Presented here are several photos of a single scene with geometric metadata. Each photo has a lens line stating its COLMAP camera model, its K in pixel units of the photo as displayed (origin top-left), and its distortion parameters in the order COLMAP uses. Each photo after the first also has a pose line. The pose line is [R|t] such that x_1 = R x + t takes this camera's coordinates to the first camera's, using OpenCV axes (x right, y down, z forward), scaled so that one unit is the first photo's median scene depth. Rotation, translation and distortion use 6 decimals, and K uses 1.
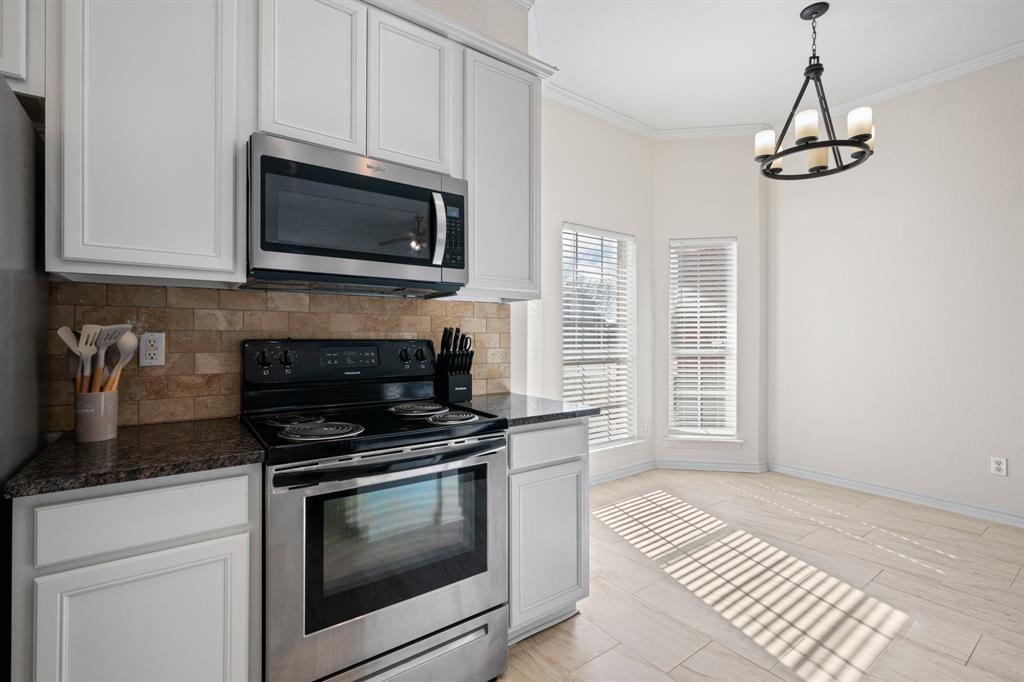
lens RADIAL K [[456.3, 0, 514.2], [0, 456.3, 332.2], [0, 0, 1]] dist [-0.000927, 0.001083]
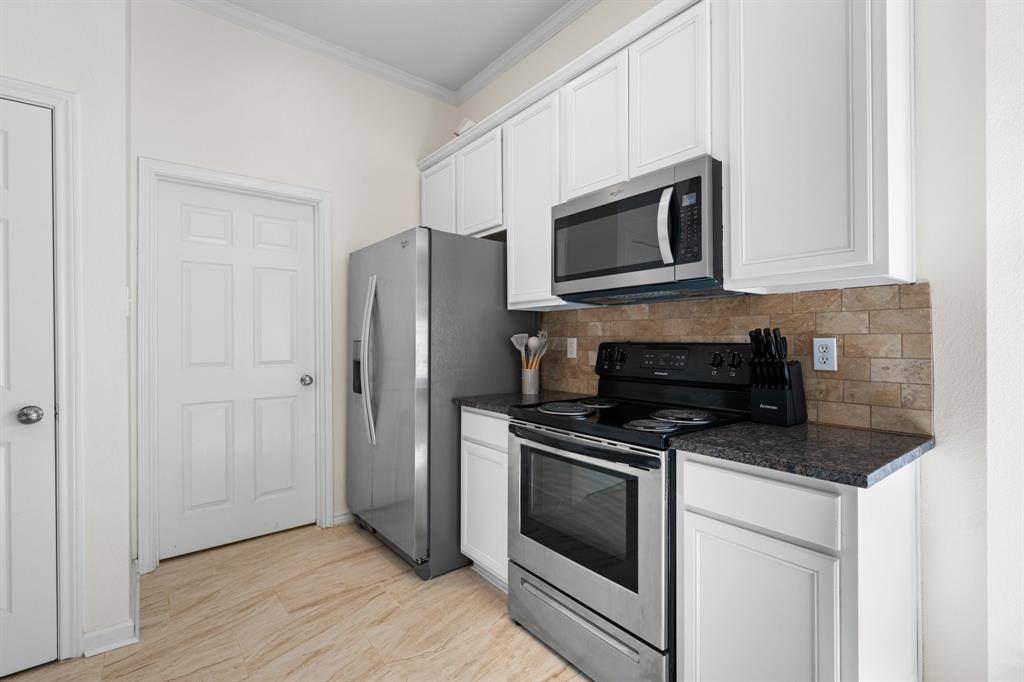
lens RADIAL K [[456.3, 0, 509.1], [0, 456.3, 337.9], [0, 0, 1]] dist [-0.000927, 0.001083]
pose [[0.042377, -0.006499, -0.999081, 0.628269], [0.011687, 0.999914, -0.006009, 0.005796], [0.999033, -0.011421, 0.042449, 0.520315]]
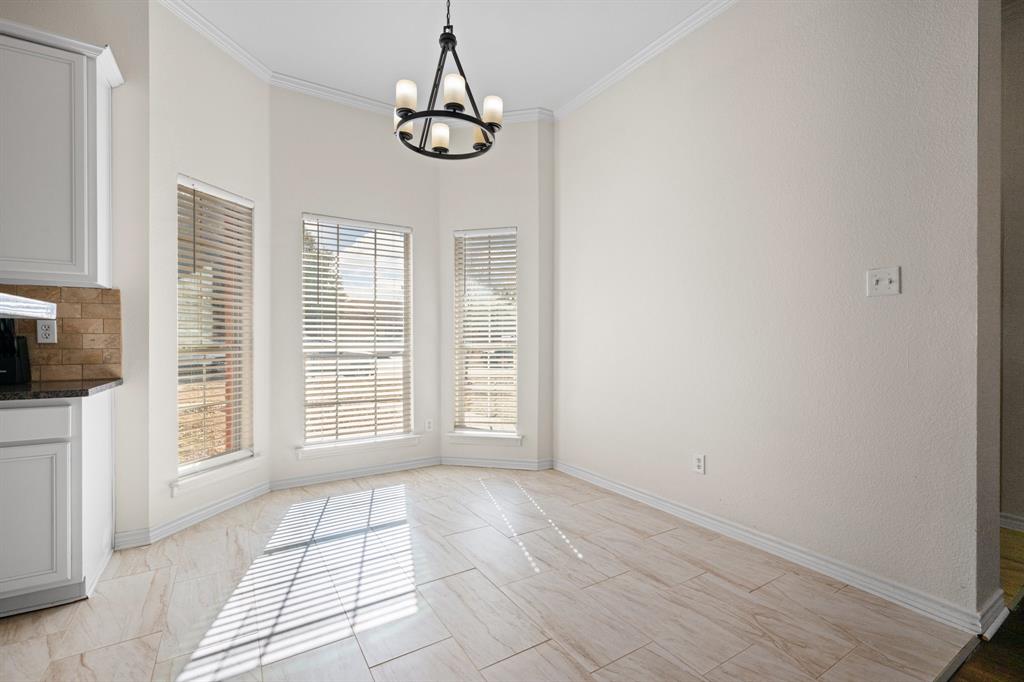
lens RADIAL K [[456.3, 0, 517.0], [0, 456.3, 341.8], [0, 0, 1]] dist [-0.000927, 0.001083]
pose [[0.998123, -0.000465, -0.061234, 1.060202], [0.001169, 0.999934, 0.011461, 0.048062], [0.061225, -0.011511, 0.998058, 0.073047]]
